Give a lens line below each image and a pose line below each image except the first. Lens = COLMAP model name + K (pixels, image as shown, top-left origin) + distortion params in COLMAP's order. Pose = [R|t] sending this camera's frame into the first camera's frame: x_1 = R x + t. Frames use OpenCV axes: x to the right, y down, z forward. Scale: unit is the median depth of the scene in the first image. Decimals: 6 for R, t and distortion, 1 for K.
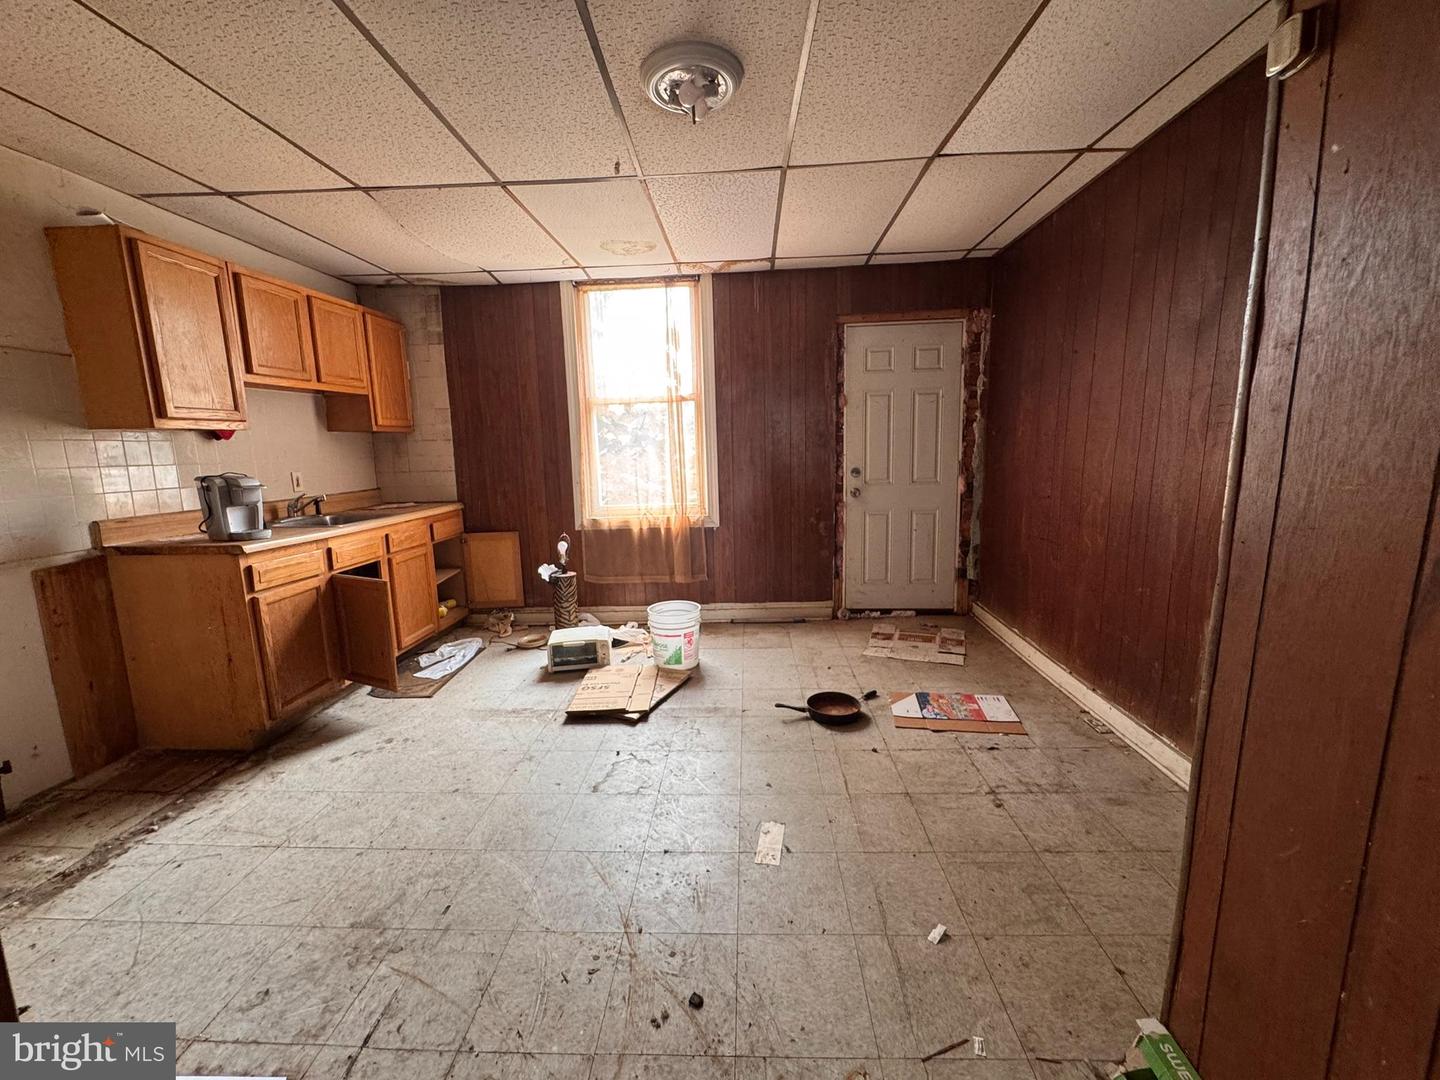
lens RADIAL K [[579.1, 0, 717.4], [0, 579.1, 541.0], [0, 0, 1]] dist [-0.002160, 0.000503]
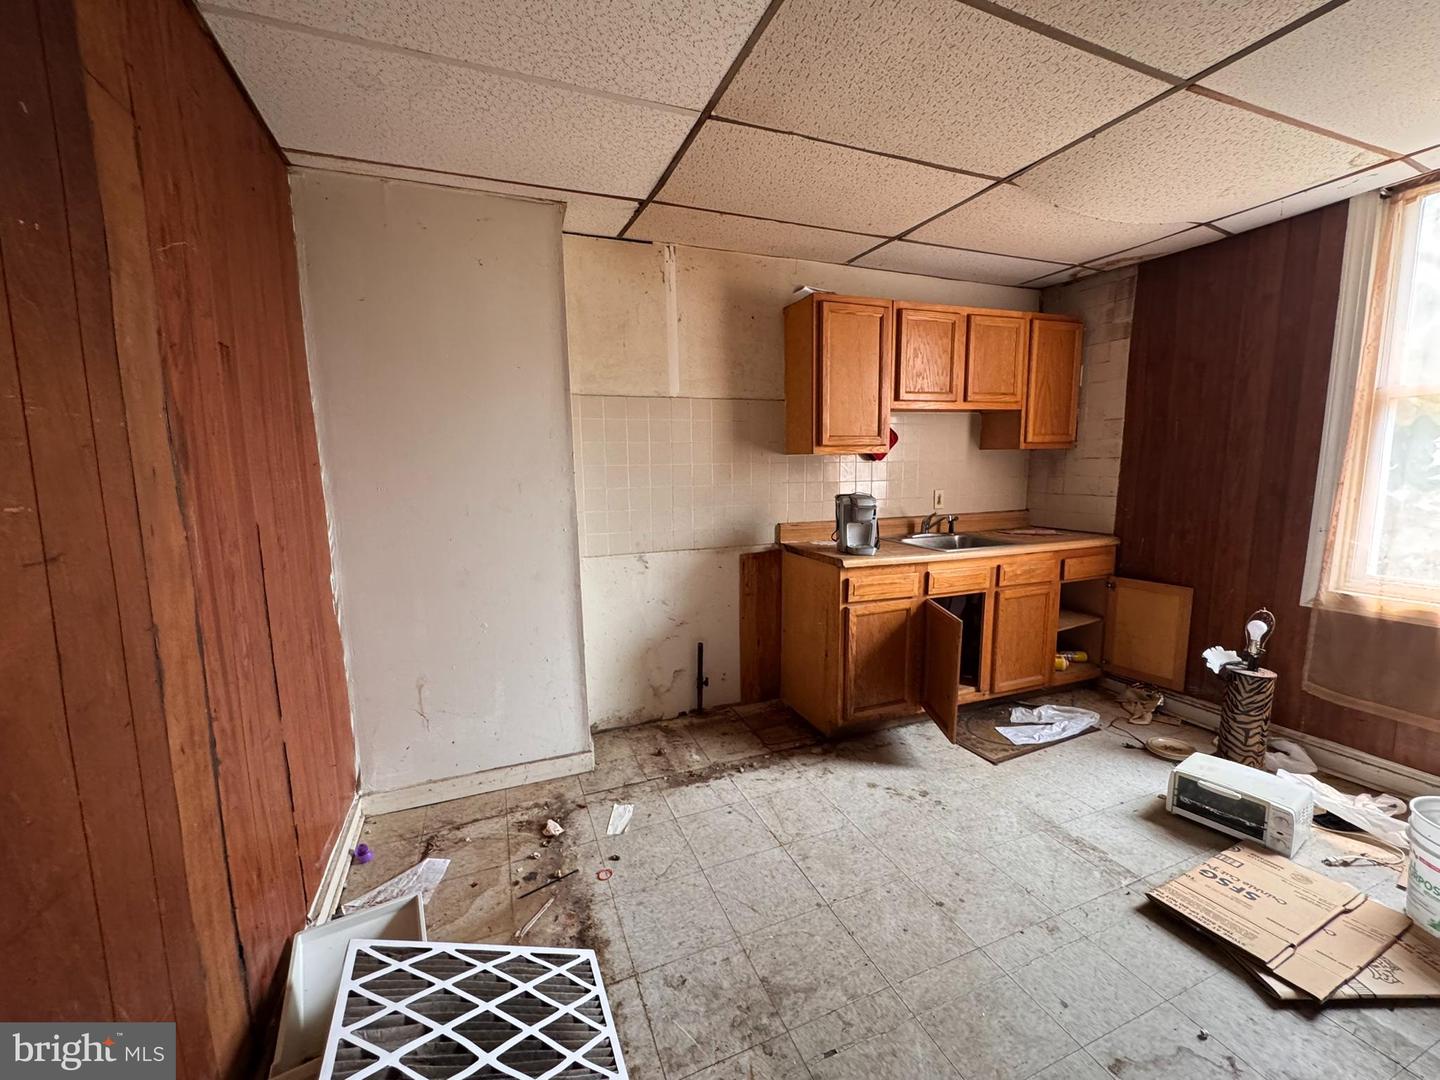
lens RADIAL K [[579.1, 0, 717.4], [0, 579.1, 541.0], [0, 0, 1]] dist [-0.002160, 0.000503]
pose [[0.416609, 0.139244, -0.898358, 0.050455], [-0.143737, 0.985859, 0.086149, -0.063950], [0.897650, 0.093237, 0.430733, 0.215939]]
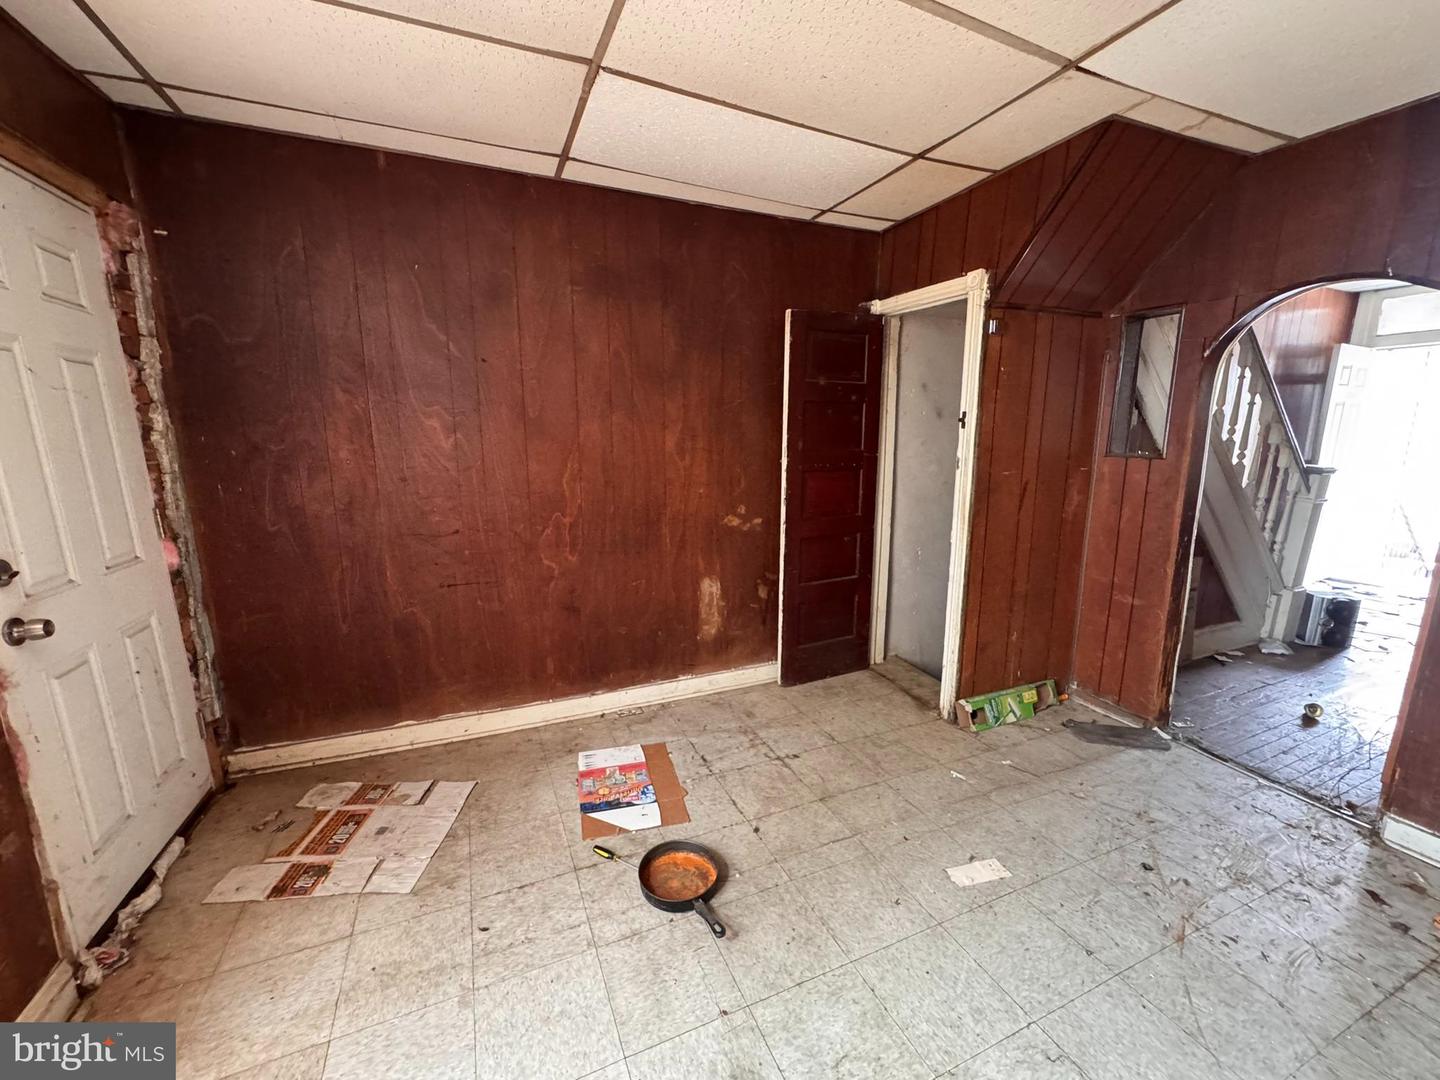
lens RADIAL K [[579.1, 0, 717.4], [0, 579.1, 541.0], [0, 0, 1]] dist [-0.002160, 0.000503]
pose [[-0.445702, -0.141031, 0.884002, -0.277247], [0.158071, 0.959595, 0.232788, -0.177151], [-0.881115, 0.243489, -0.405401, 0.915236]]
